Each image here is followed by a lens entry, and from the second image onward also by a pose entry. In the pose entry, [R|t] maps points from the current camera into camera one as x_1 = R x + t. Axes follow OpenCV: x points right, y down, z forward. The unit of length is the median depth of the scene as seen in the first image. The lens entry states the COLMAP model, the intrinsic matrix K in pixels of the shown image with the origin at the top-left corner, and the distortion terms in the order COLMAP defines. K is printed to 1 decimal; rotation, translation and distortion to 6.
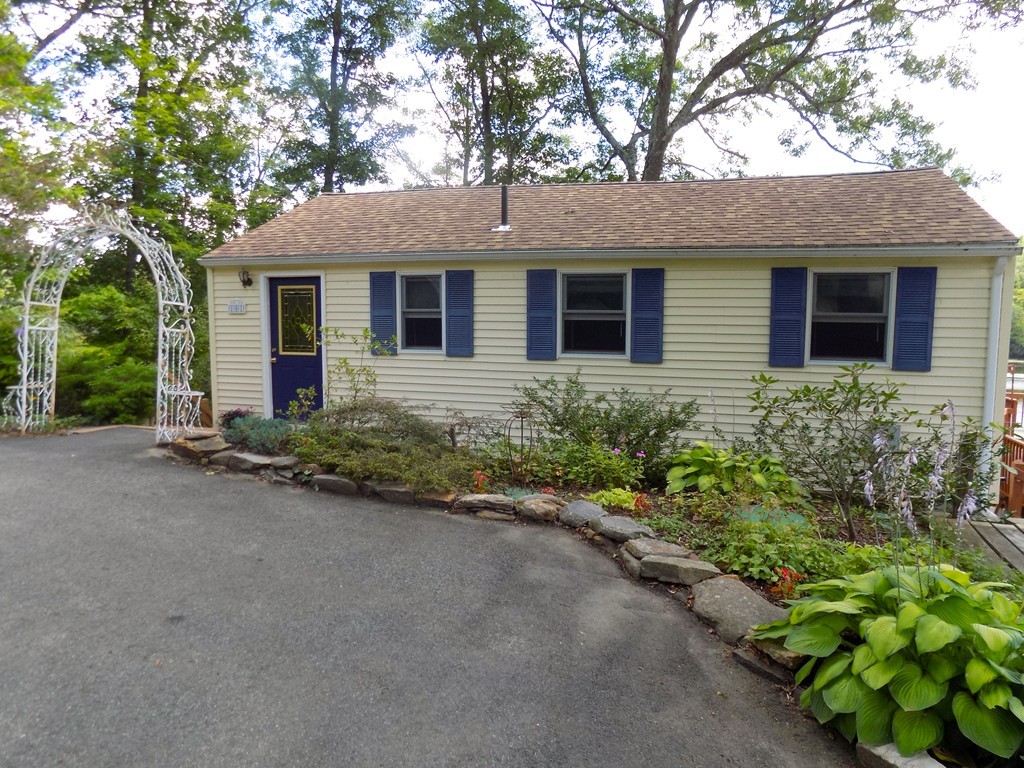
lens RADIAL K [[666.2, 0, 512.2], [0, 666.2, 385.4], [0, 0, 1]] dist [-0.070149, -0.000717]
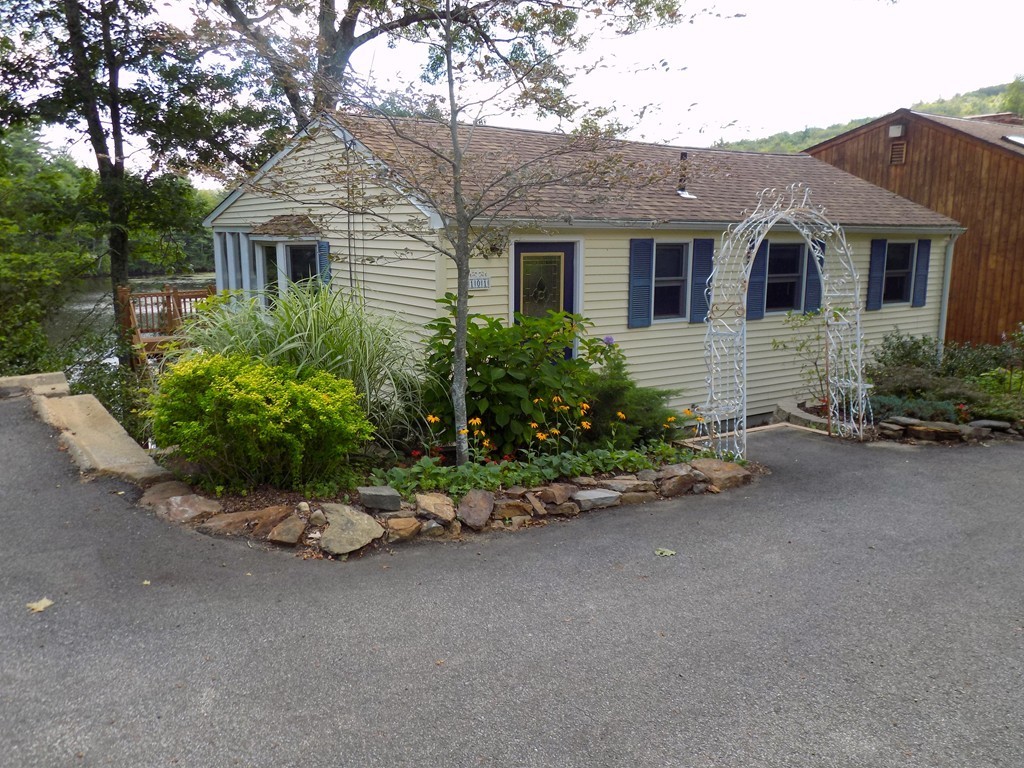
lens RADIAL K [[850.9, 0, 512.5], [0, 850.9, 385.8], [0, 0, 1]] dist [-0.030513, 0.001453]
pose [[0.633266, -0.117154, 0.765016, -1.248748], [0.118277, 0.991515, 0.053933, -0.049870], [-0.764843, 0.056330, 0.641750, 0.368896]]
